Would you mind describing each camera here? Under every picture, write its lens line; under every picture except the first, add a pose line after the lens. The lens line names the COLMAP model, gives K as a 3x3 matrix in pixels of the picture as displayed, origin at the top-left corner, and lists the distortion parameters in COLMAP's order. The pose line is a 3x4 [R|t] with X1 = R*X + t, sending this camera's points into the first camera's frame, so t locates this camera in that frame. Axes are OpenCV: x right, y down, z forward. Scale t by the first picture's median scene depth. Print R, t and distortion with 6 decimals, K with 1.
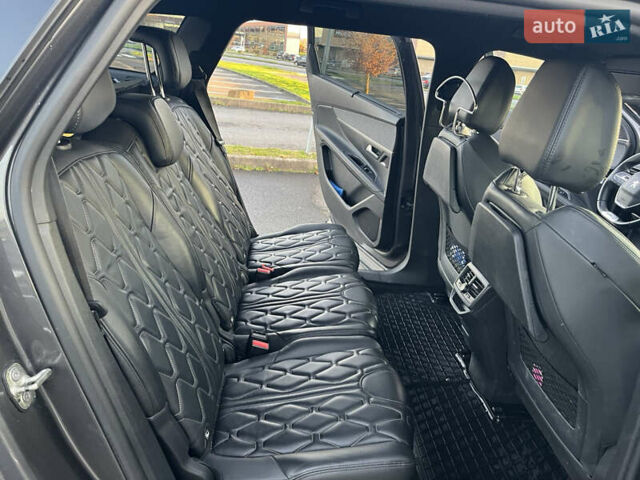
lens RADIAL K [[474.0, 0, 318.7], [0, 474.0, 232.3], [0, 0, 1]] dist [0.076302, -0.090447]
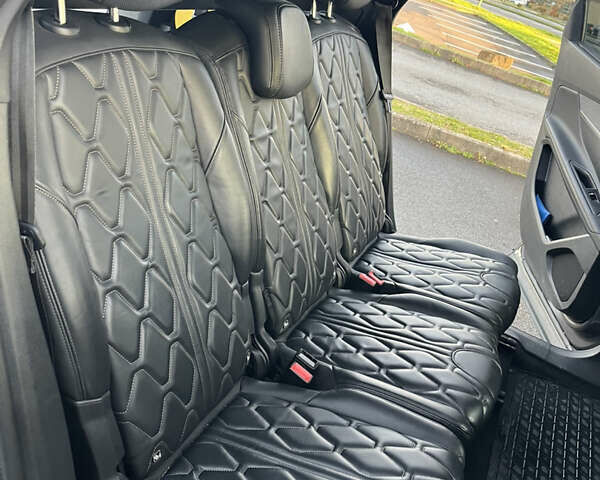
lens RADIAL K [[592.7, 0, 300.0], [0, 592.7, 240.0], [0, 0, 1]] dist [0.046183, -0.036338]
pose [[0.869512, 0.343370, -0.355030, 0.089658], [-0.332515, 0.938474, 0.093281, -0.023706], [0.365216, 0.036944, 0.930190, 0.118586]]
